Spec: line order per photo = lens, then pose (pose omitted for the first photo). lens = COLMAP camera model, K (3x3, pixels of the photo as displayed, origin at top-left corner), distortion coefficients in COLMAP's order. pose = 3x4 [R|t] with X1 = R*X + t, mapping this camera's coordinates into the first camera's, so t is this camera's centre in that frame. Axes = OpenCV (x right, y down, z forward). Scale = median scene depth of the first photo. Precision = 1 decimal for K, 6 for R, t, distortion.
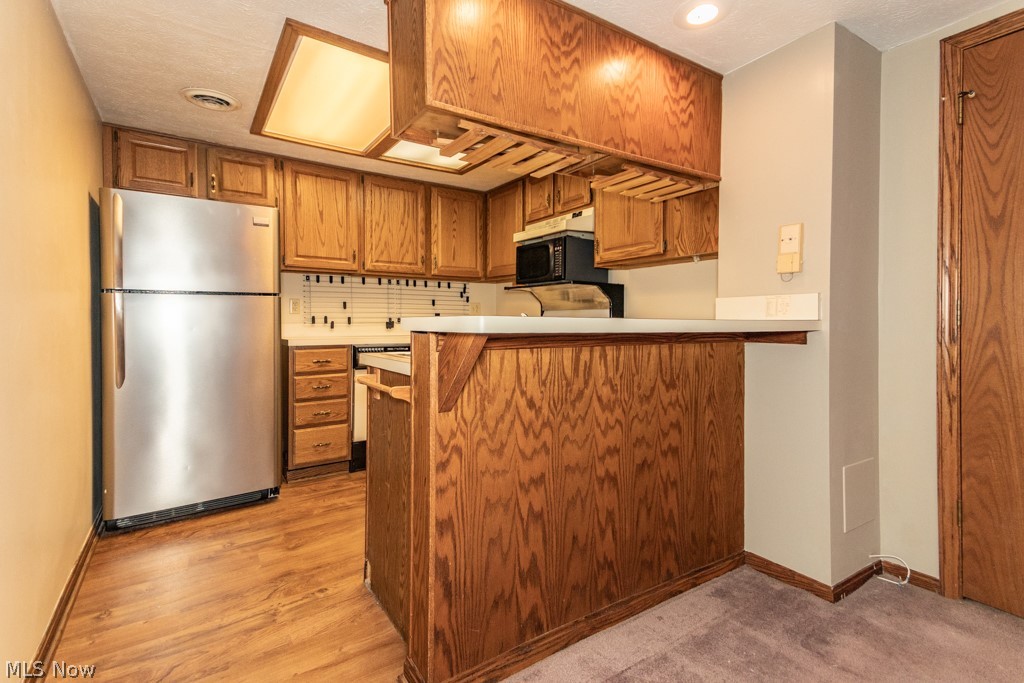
lens RADIAL K [[480.3, 0, 523.5], [0, 480.3, 327.9], [0, 0, 1]] dist [0.061698, -0.020263]
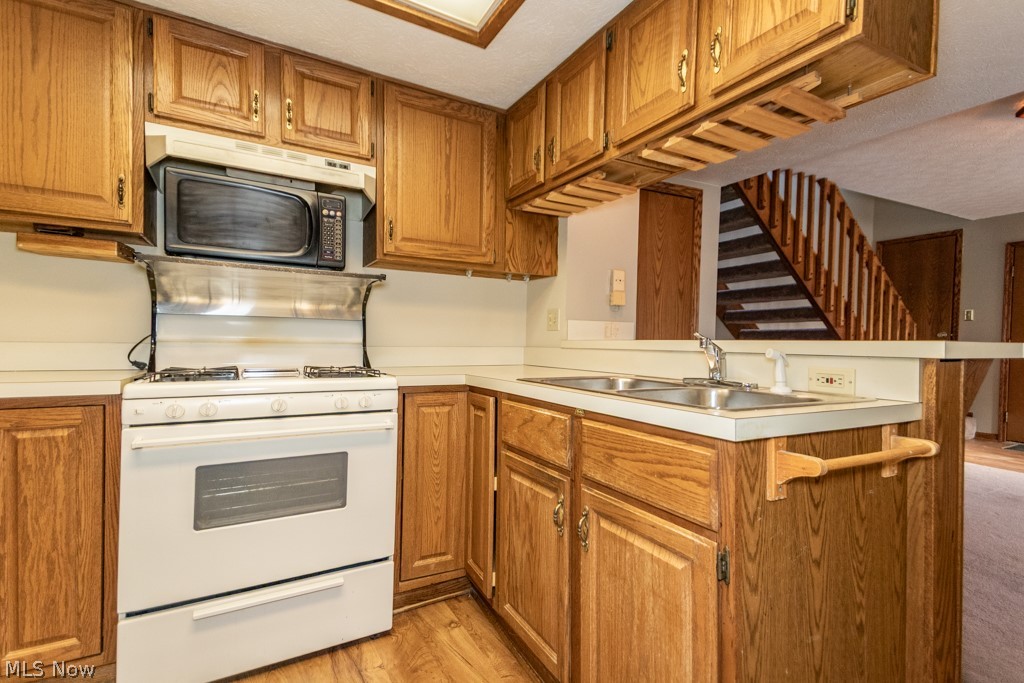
lens RADIAL K [[480.3, 0, 509.0], [0, 480.3, 348.8], [0, 0, 1]] dist [0.061698, -0.020263]
pose [[0.089853, -0.013782, 0.995860, -0.505540], [0.001229, 0.999905, 0.013727, -0.008305], [-0.995954, -0.000010, 0.089861, 0.746019]]
